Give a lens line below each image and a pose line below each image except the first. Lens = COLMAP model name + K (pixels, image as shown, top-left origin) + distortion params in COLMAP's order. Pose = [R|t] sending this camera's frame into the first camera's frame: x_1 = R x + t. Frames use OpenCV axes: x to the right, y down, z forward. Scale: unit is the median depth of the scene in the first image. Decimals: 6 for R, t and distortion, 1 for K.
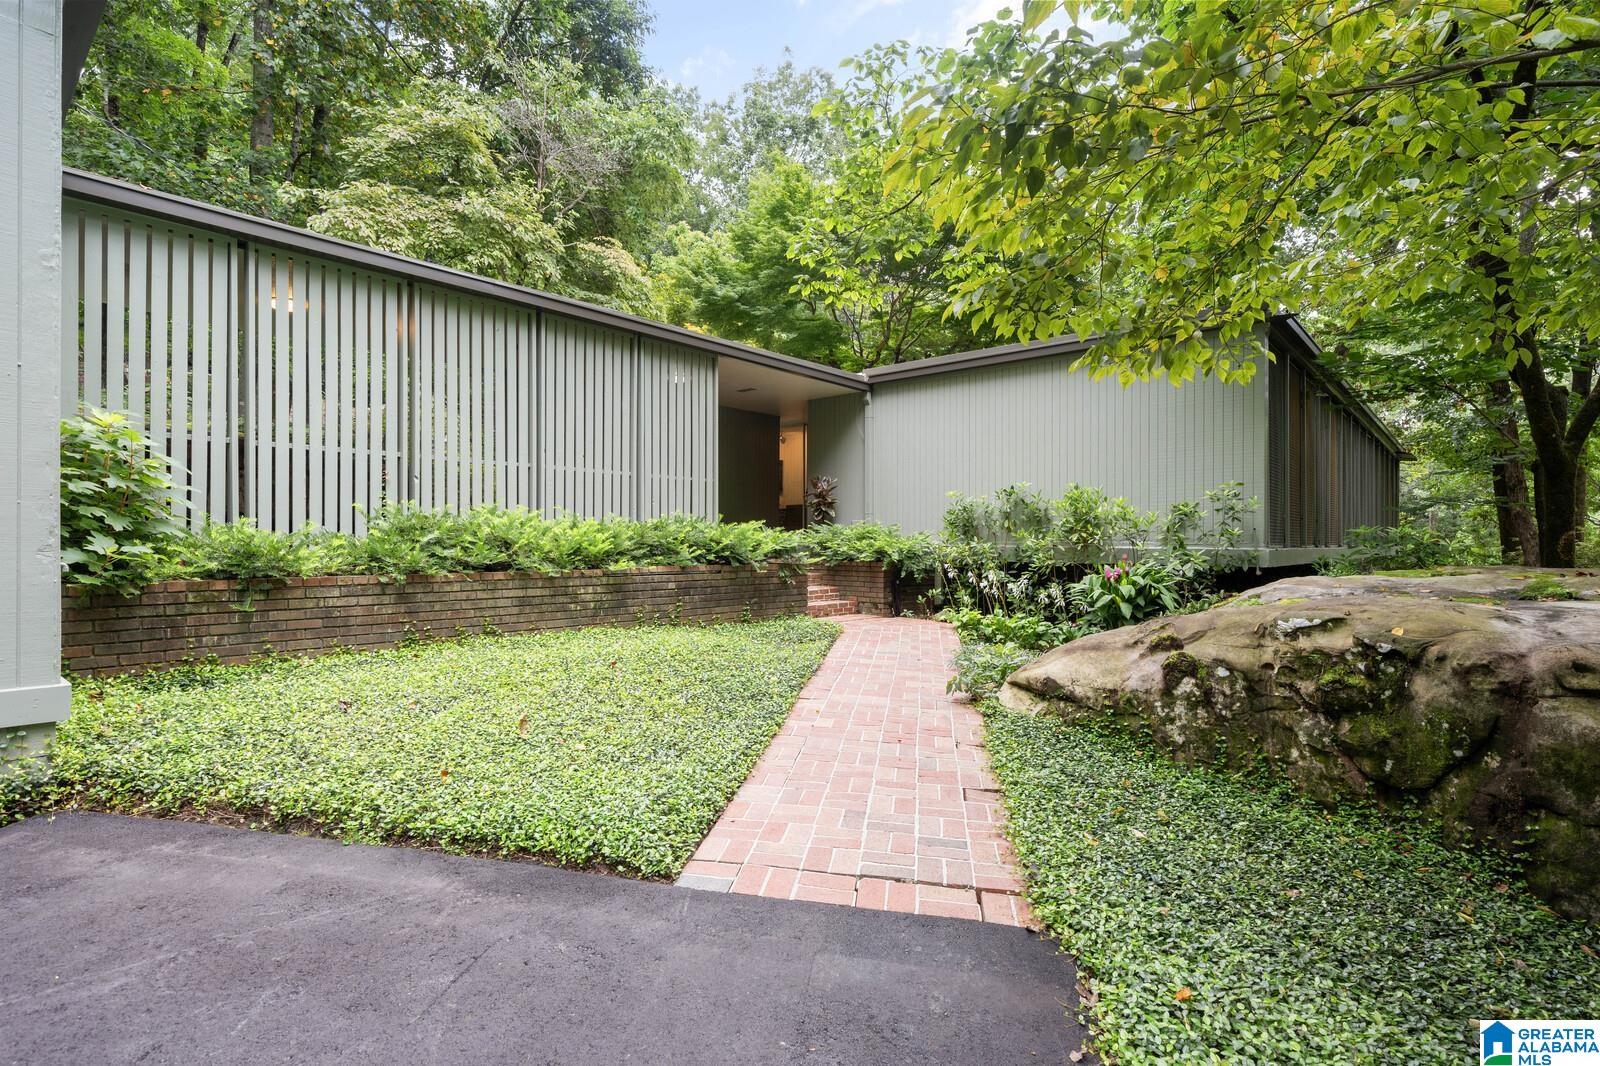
lens RADIAL K [[786.8, 0, 798.6], [0, 786.8, 539.0], [0, 0, 1]] dist [0.023343, 0.000080]
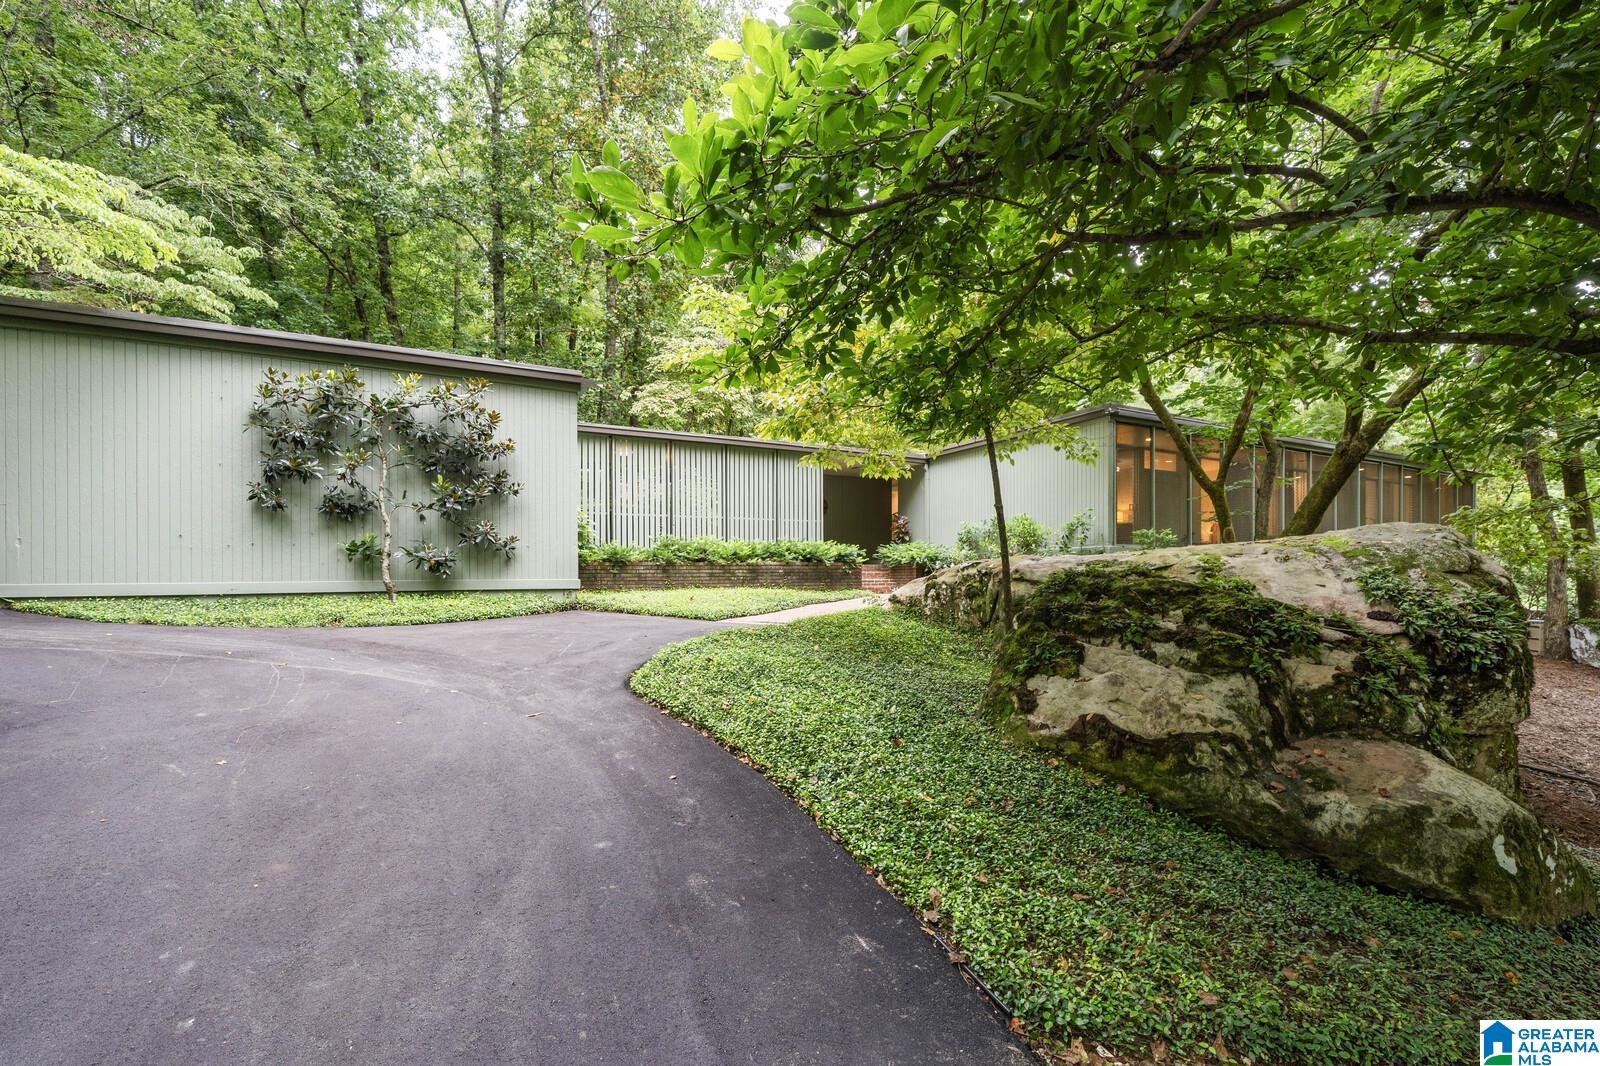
lens RADIAL K [[691.8, 0, 793.7], [0, 691.8, 579.5], [0, 0, 1]] dist [-0.002587, -0.000117]
pose [[0.944403, -0.015419, -0.328430, 0.518963], [0.016418, 0.999865, 0.000269, 0.088072], [0.328381, -0.005646, 0.944528, -0.809531]]
